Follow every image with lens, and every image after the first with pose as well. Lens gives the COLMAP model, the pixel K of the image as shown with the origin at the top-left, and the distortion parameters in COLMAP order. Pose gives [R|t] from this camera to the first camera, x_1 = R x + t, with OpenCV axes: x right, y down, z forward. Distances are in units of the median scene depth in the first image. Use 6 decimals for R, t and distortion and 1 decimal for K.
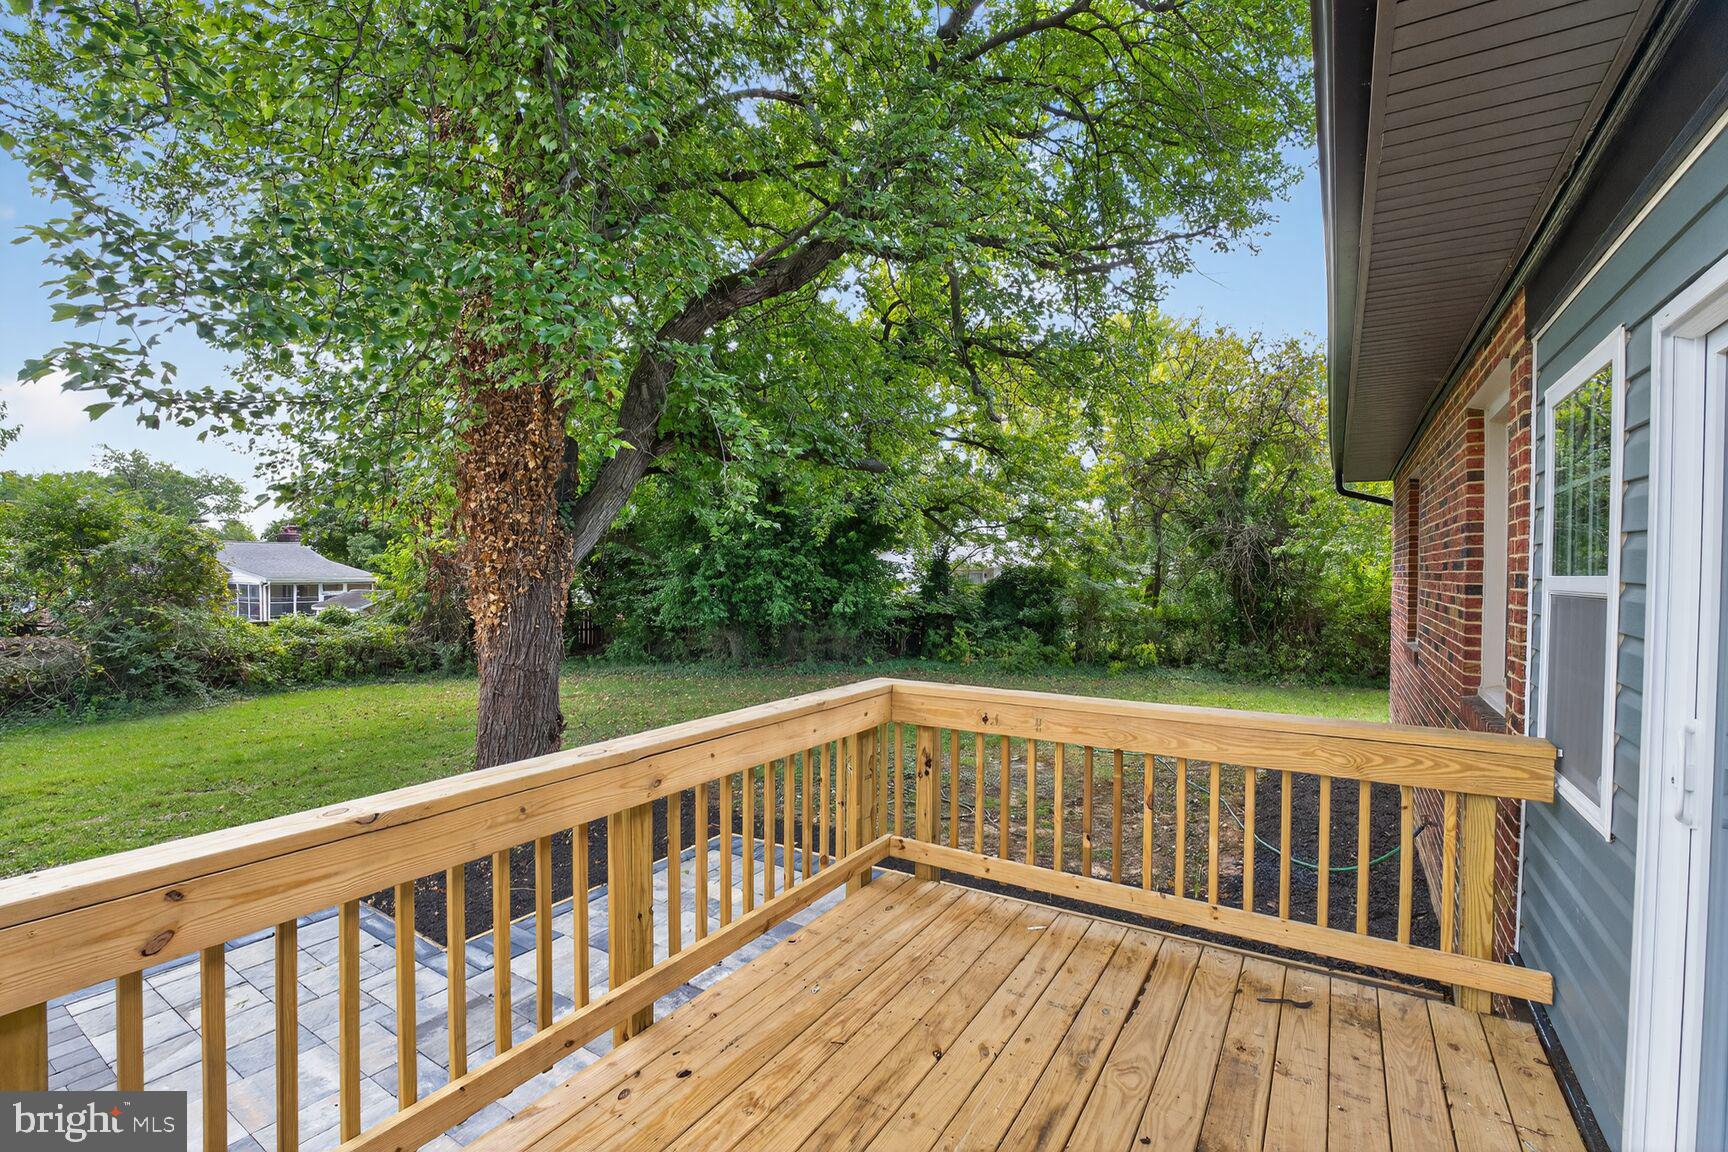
lens RADIAL K [[774.7, 0, 865.4], [0, 774.7, 578.5], [0, 0, 1]] dist [-0.028205, -0.000145]
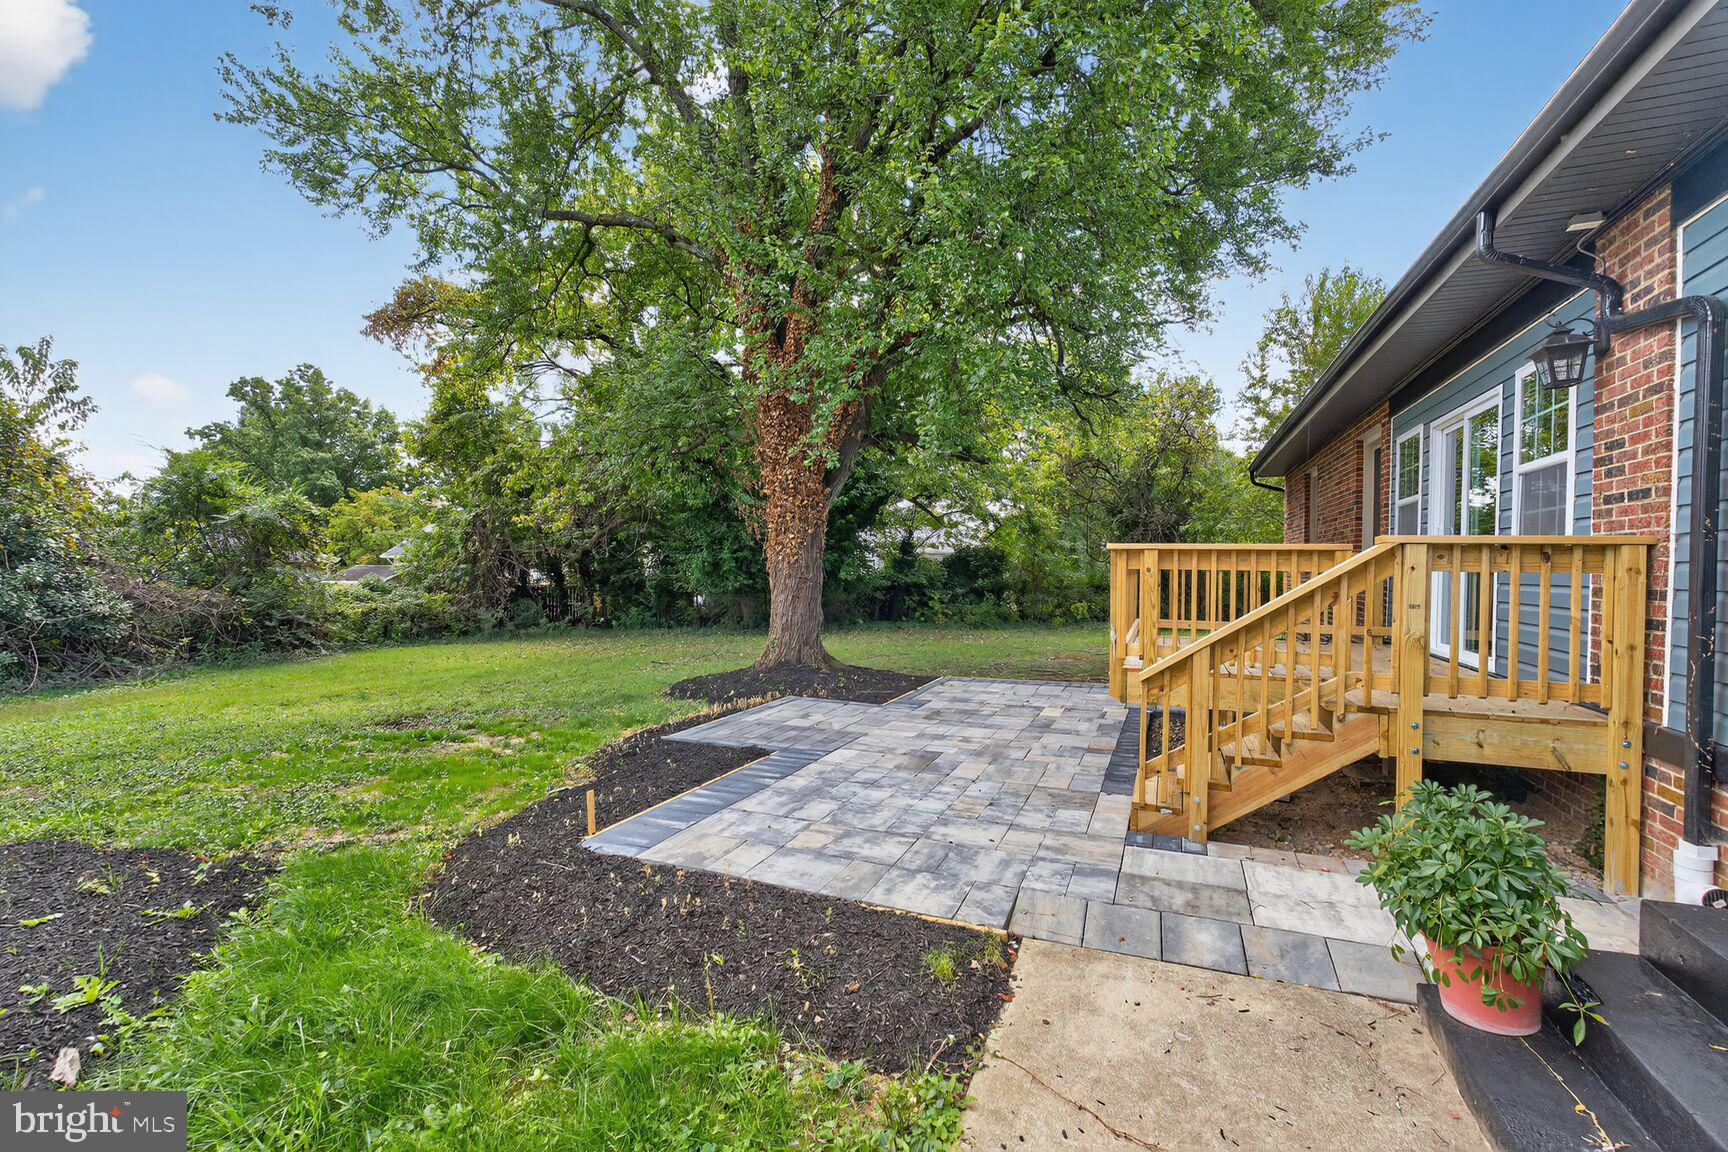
lens RADIAL K [[760.7, 0, 869.6], [0, 760.7, 571.8], [0, 0, 1]] dist [-0.002223, -0.000159]
pose [[0.984211, 0.000857, 0.176998, -0.206010], [-0.000132, 0.999992, -0.004107, 0.035862], [-0.177000, 0.004019, 0.984203, -0.193796]]
